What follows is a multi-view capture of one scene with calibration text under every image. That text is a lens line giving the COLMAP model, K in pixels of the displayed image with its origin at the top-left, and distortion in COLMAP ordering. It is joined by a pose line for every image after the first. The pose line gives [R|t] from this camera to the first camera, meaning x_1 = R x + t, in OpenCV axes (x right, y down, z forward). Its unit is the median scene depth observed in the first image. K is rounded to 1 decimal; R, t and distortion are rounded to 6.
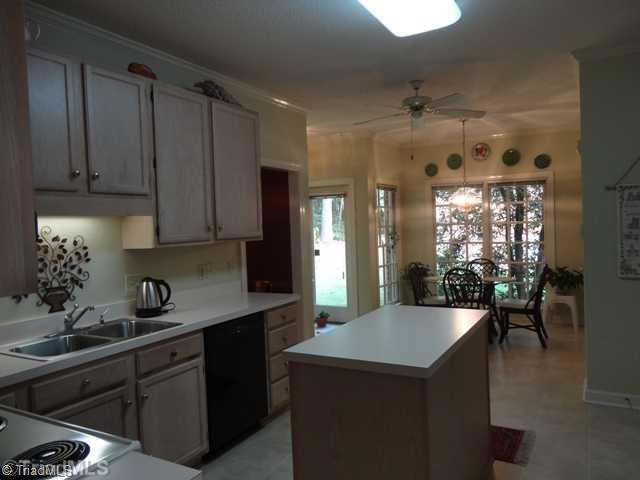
lens RADIAL K [[479.2, 0, 320.0], [0, 479.2, 240.0], [0, 0, 1]] dist [-0.007389, -0.004347]
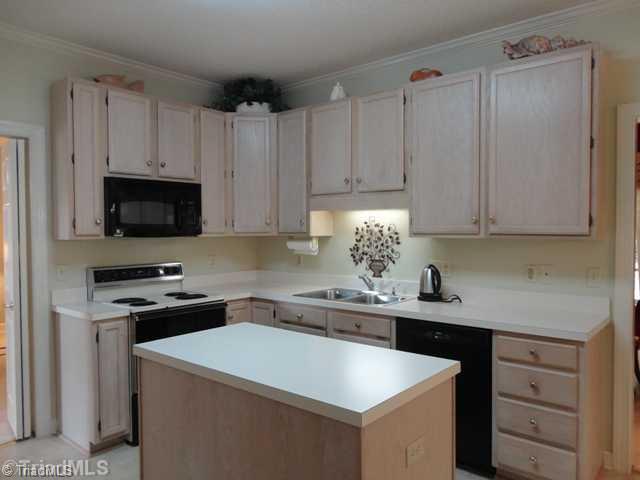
lens RADIAL K [[479.2, 0, 320.0], [0, 479.2, 240.0], [0, 0, 1]] dist [-0.007389, -0.004347]
pose [[-0.189492, 0.071016, -0.979311, 0.830890], [-0.018220, 0.996955, 0.075821, -0.060968], [0.981713, 0.032211, -0.187622, 1.070198]]
